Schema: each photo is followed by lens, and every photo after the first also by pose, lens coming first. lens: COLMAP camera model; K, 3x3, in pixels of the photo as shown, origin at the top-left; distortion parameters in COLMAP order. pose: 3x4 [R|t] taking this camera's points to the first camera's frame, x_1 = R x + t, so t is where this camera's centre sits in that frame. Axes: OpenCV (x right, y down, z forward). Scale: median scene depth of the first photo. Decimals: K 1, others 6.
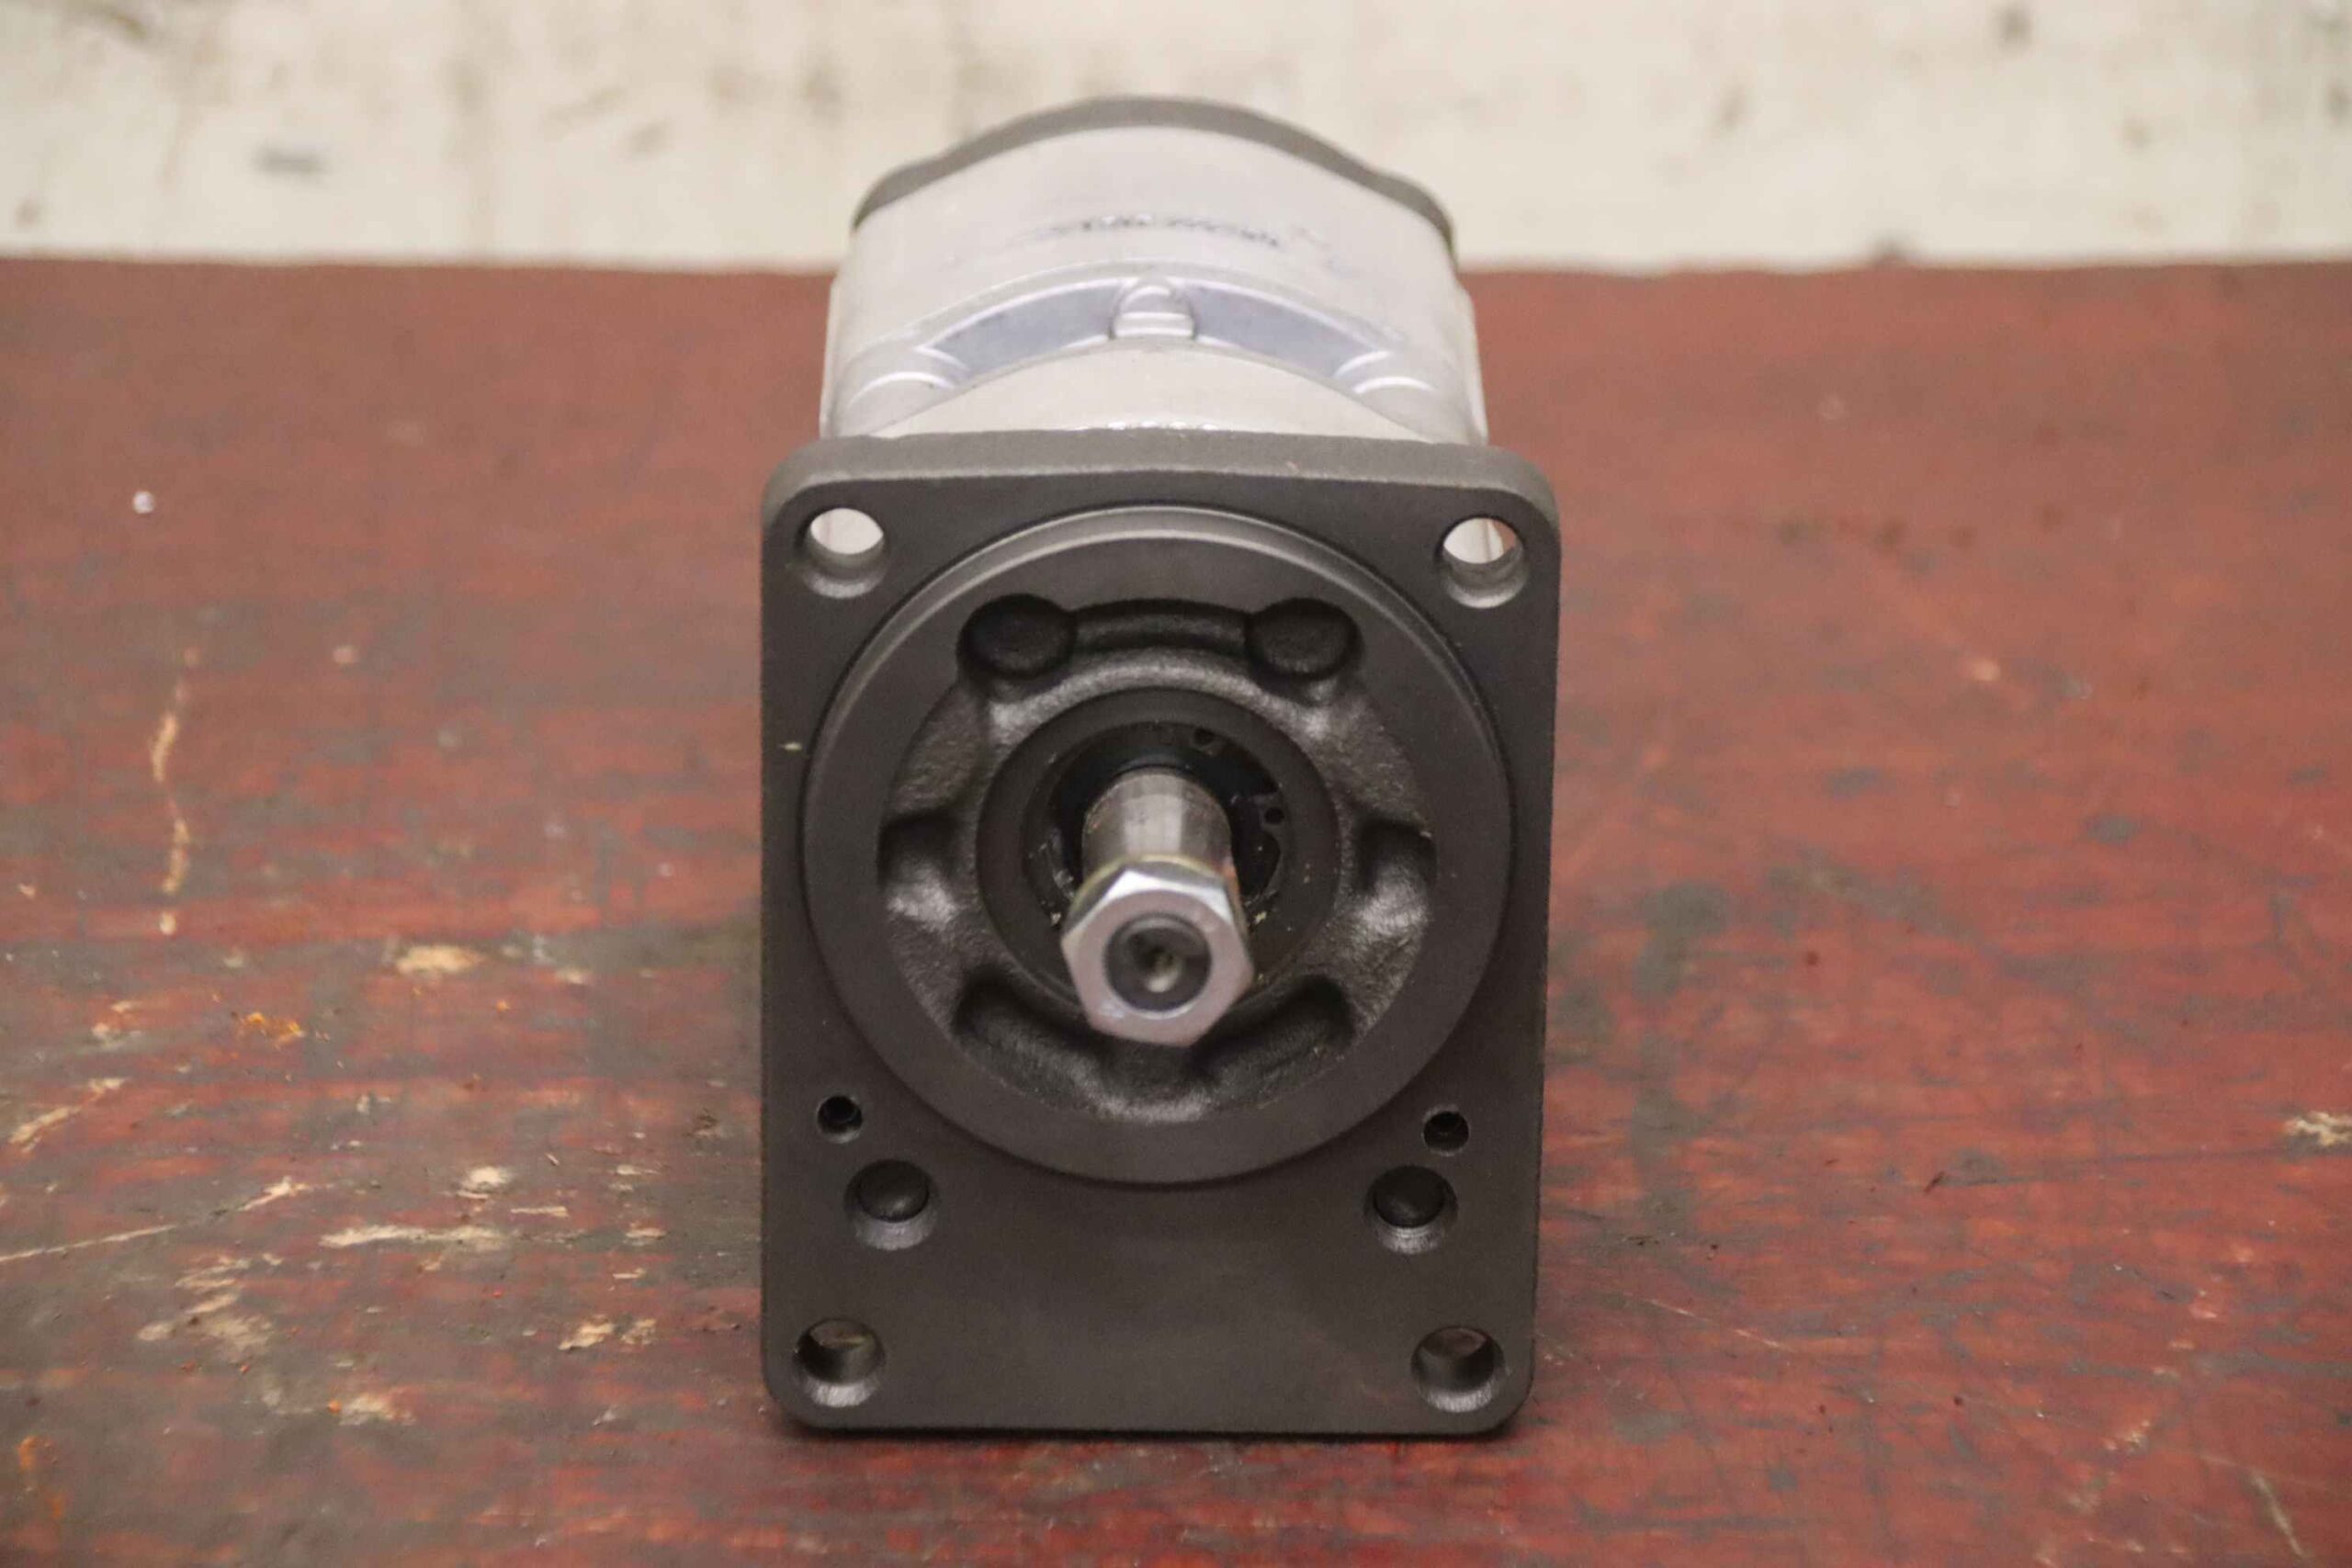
lens RADIAL K [[9115.3, 0, 1176.0], [0, 9115.3, 784.0], [0, 0, 1]] dist [0.267191, -0.690182]
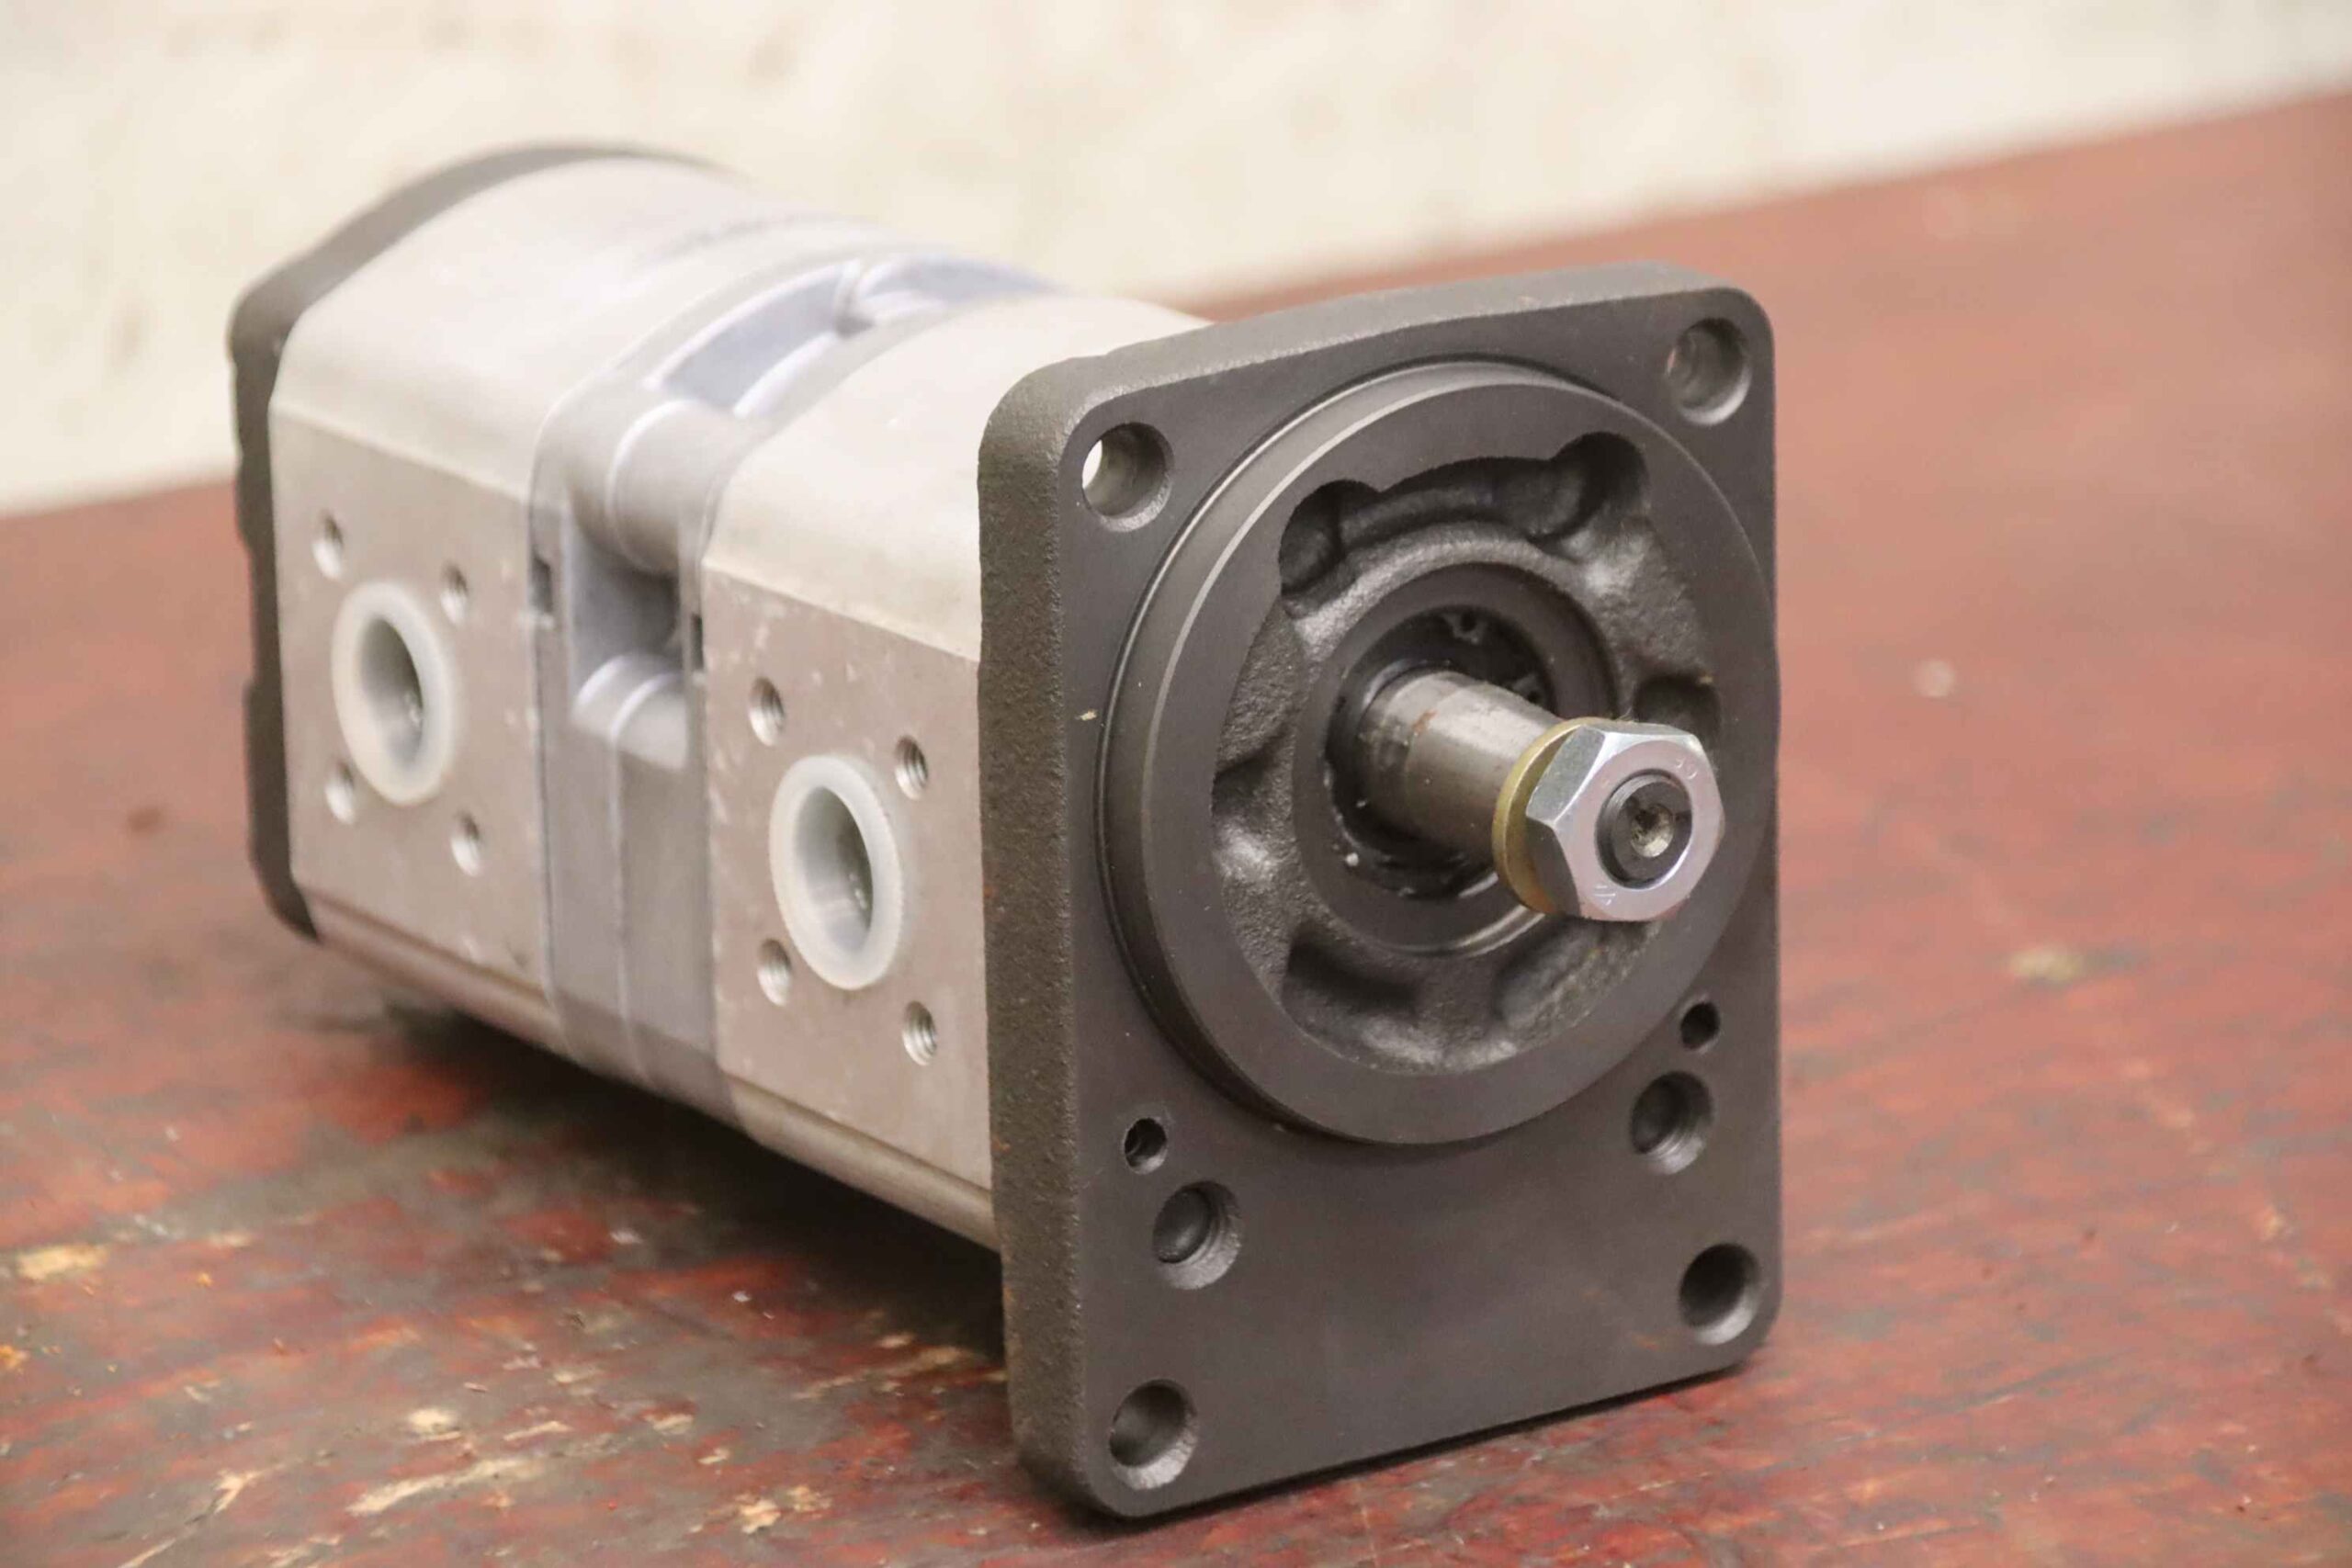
lens RADIAL K [[10010.8, 0, 1176.0], [0, 10010.8, 784.0], [0, 0, 1]] dist [0.223747, 8.696740]
pose [[0.816886, -0.179278, 0.548230, -0.561391], [0.236673, 0.970954, -0.035138, 0.037891], [-0.526007, 0.158455, 0.835589, 0.192668]]
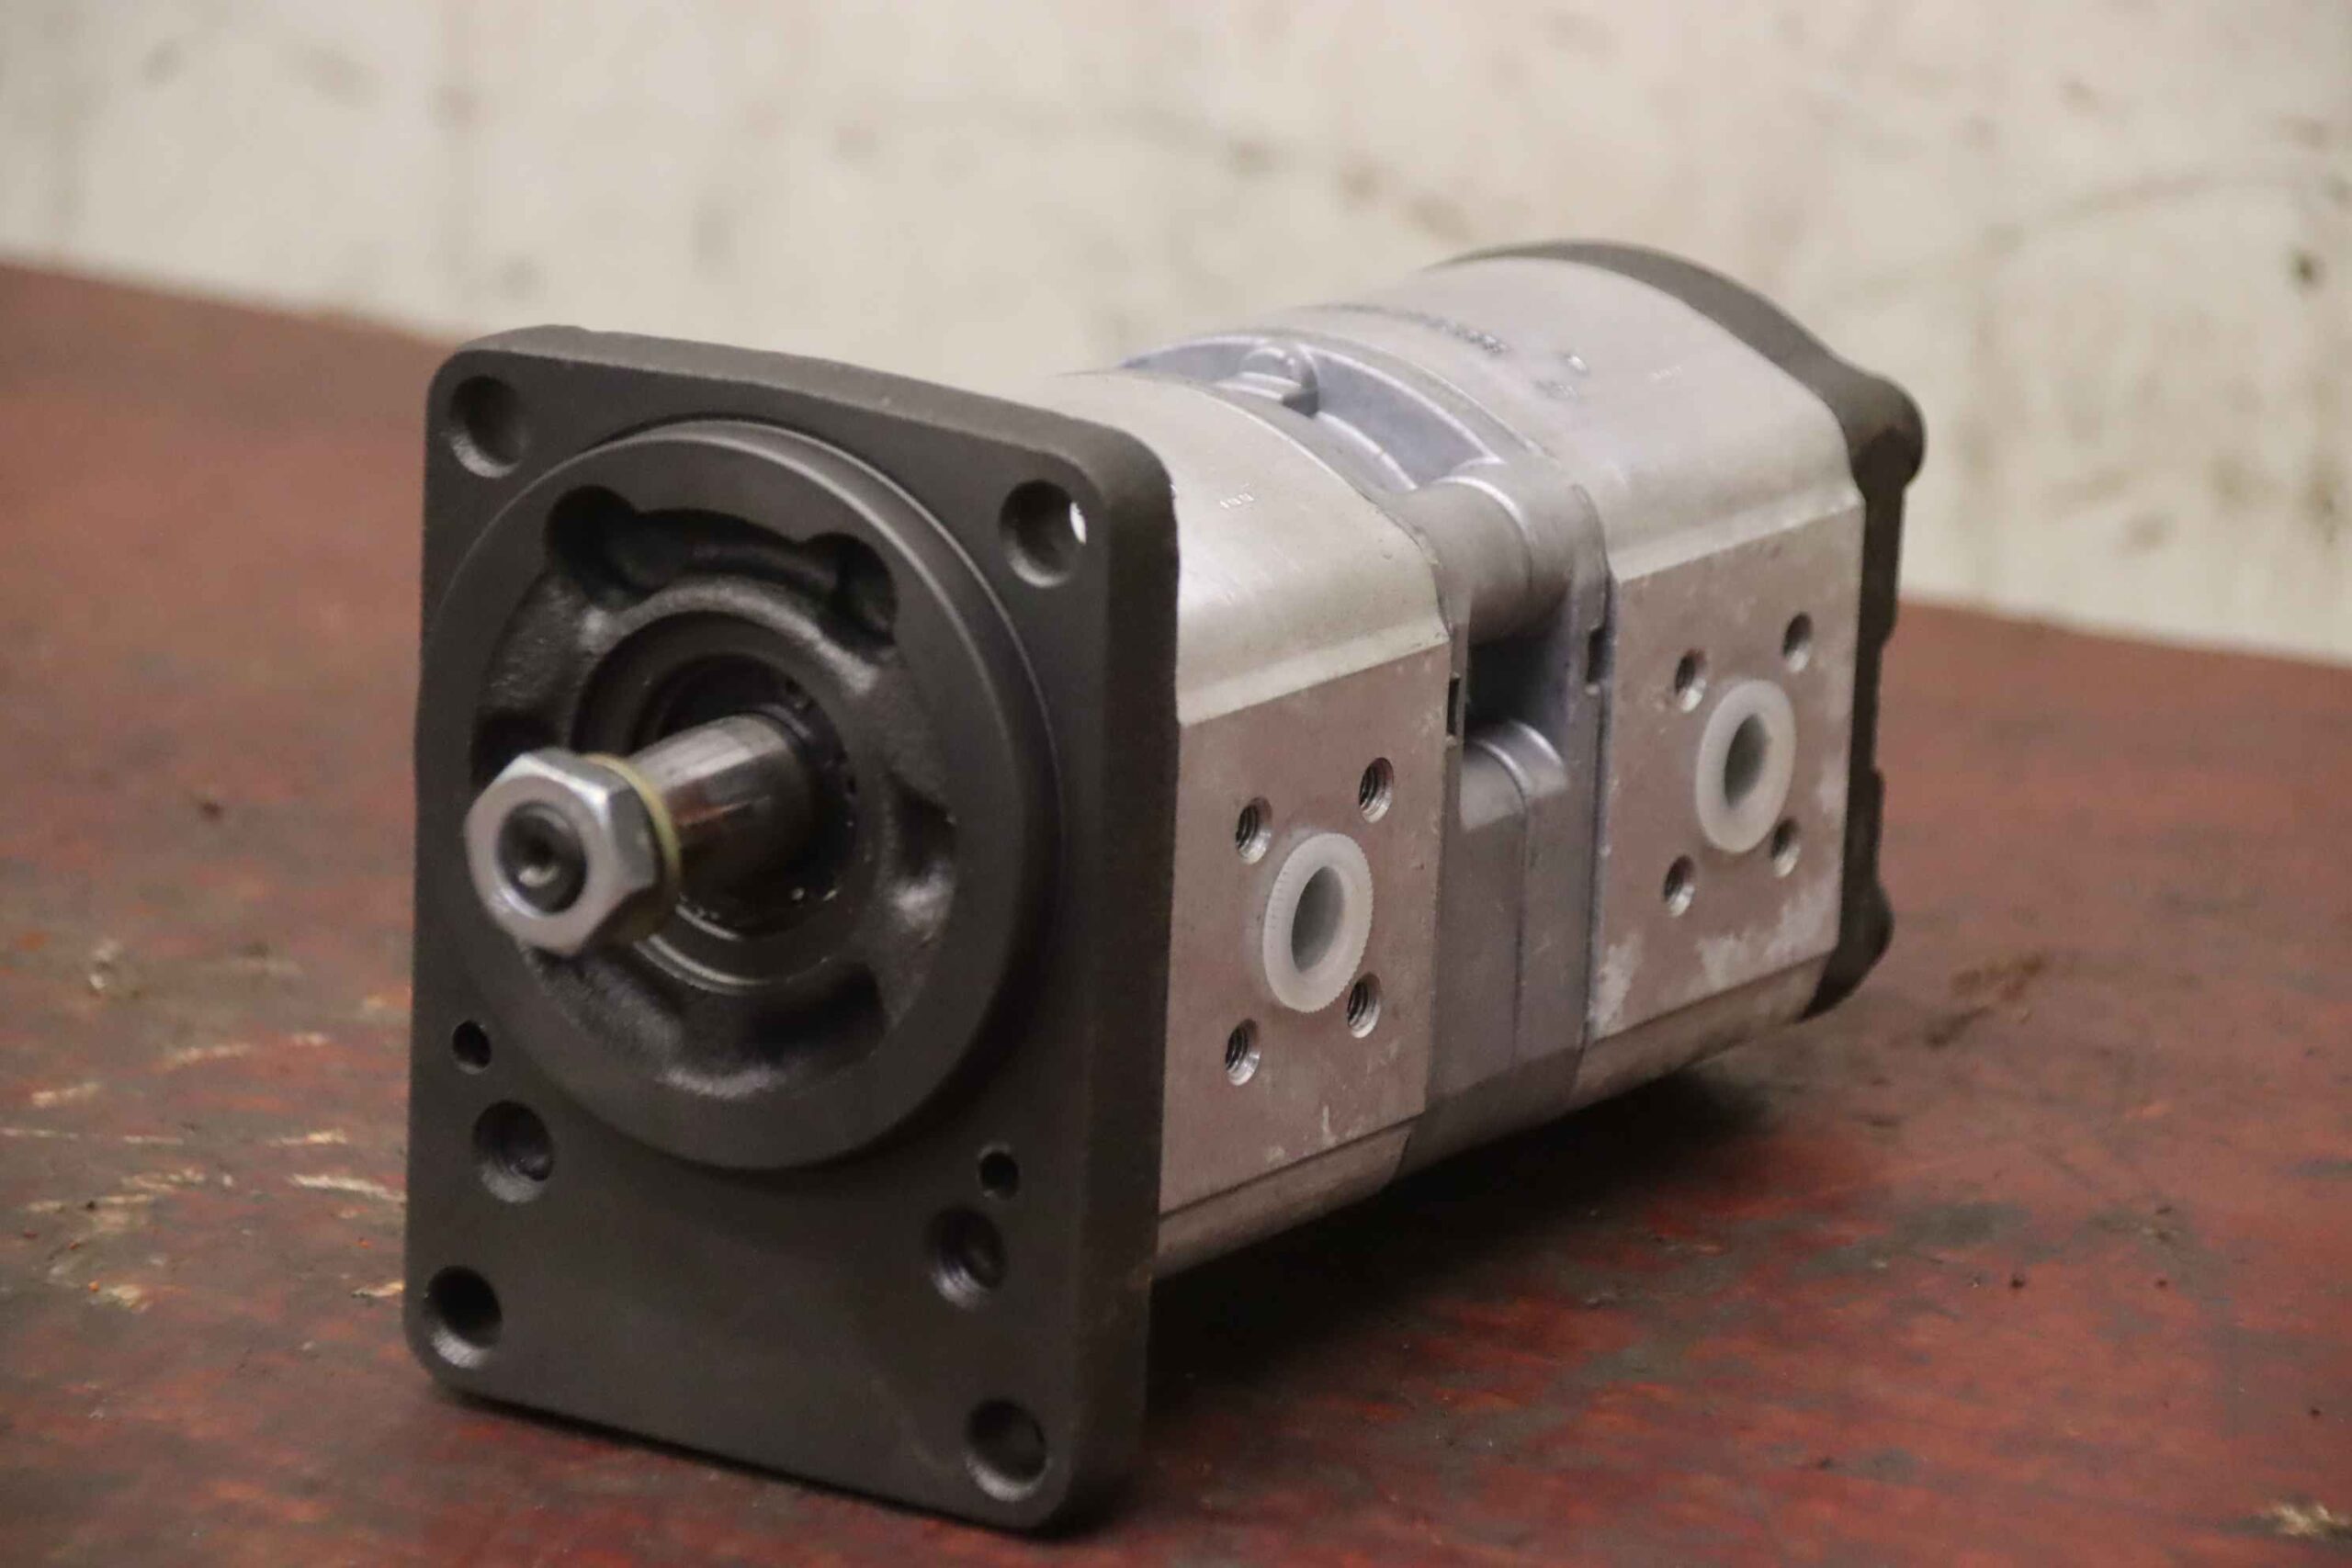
lens RADIAL K [[10669.1, 0, 1176.0], [0, 10669.1, 784.0], [0, 0, 1]] dist [0.317207, 2.516817]
pose [[0.810962, 0.149526, -0.565670, 0.653910], [-0.231802, 0.969792, -0.075970, 0.078447], [0.537223, 0.192732, 0.821125, 0.122169]]
